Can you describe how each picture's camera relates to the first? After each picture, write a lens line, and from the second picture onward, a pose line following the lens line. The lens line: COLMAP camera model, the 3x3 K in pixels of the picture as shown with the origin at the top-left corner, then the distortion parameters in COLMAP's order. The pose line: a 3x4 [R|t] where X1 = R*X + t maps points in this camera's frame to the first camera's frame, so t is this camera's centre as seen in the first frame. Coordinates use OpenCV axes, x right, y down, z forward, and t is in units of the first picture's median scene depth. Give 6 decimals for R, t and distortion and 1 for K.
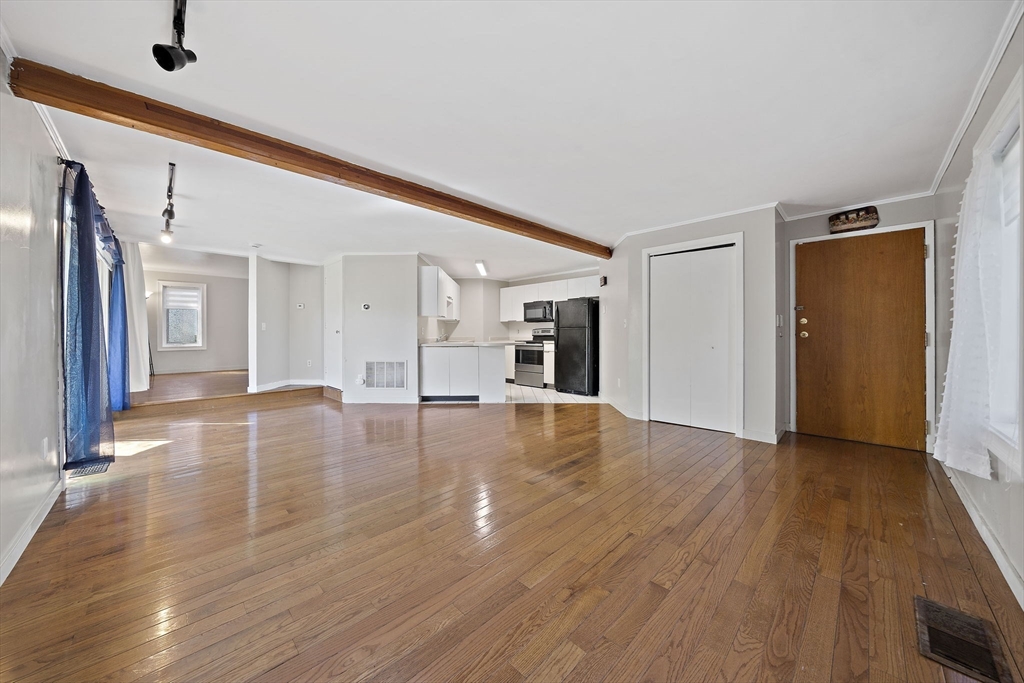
lens RADIAL K [[352.0, 0, 505.4], [0, 352.0, 331.4], [0, 0, 1]] dist [-0.007937, -0.000013]
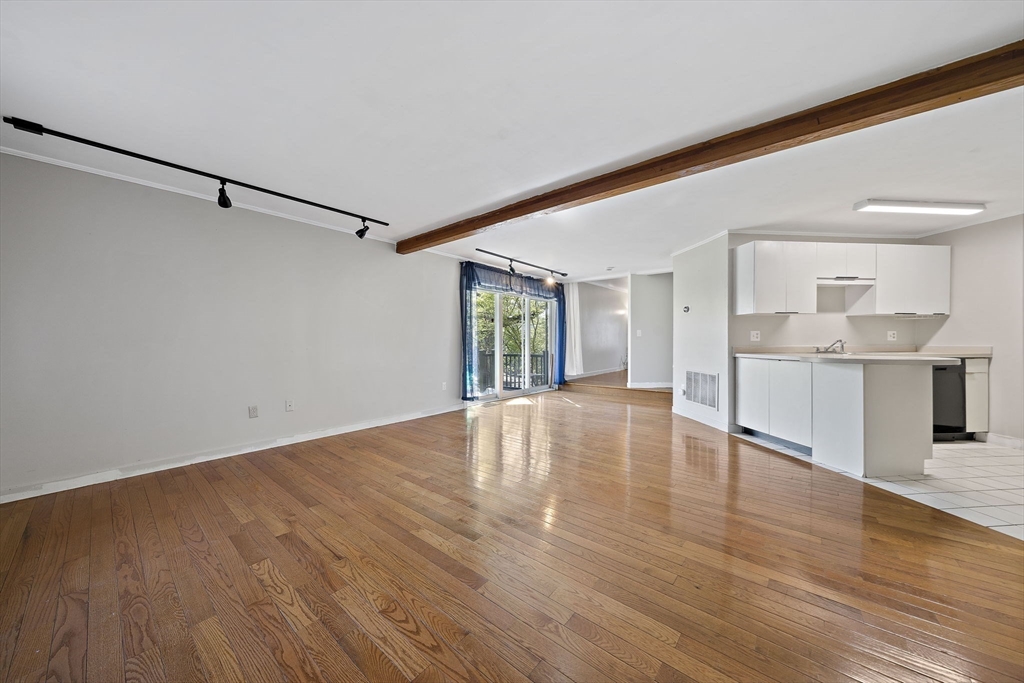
lens RADIAL K [[352.0, 0, 507.6], [0, 352.0, 342.7], [0, 0, 1]] dist [-0.007937, -0.000013]
pose [[0.093999, 0.008556, -0.995535, 0.439018], [0.003366, 0.999955, 0.008912, 0.005892], [0.995567, -0.004188, 0.093966, 0.460233]]
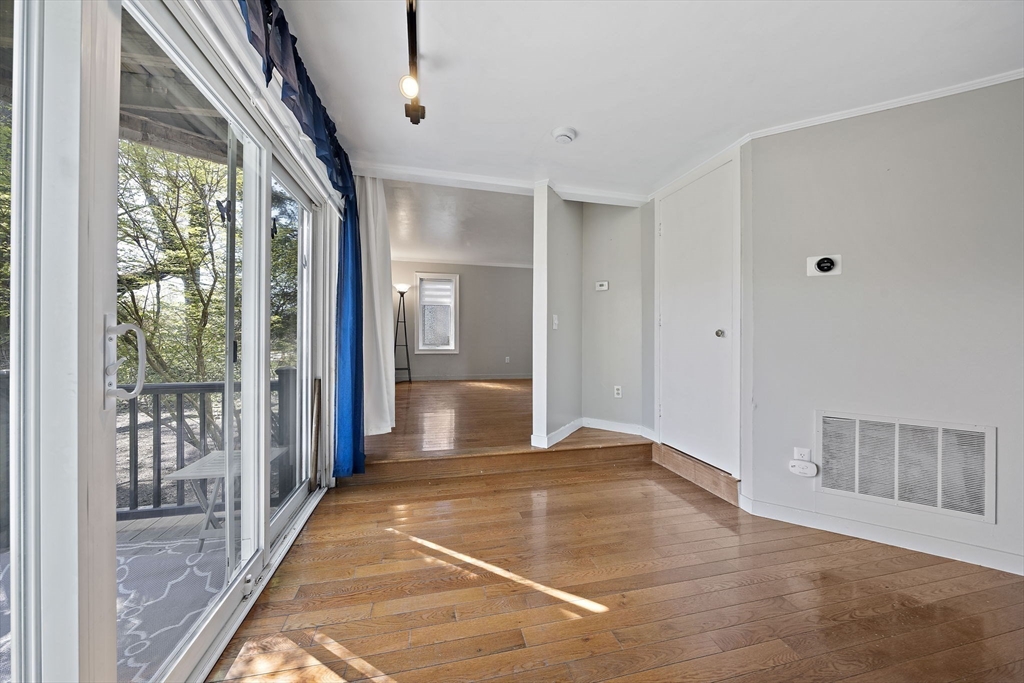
lens RADIAL K [[352.0, 0, 506.9], [0, 352.0, 333.2], [0, 0, 1]] dist [-0.007937, -0.000013]
pose [[0.854600, 0.006568, -0.519245, -0.480938], [-0.007230, 0.999974, 0.000749, 0.003510], [0.519236, 0.003114, 0.854625, 0.515367]]
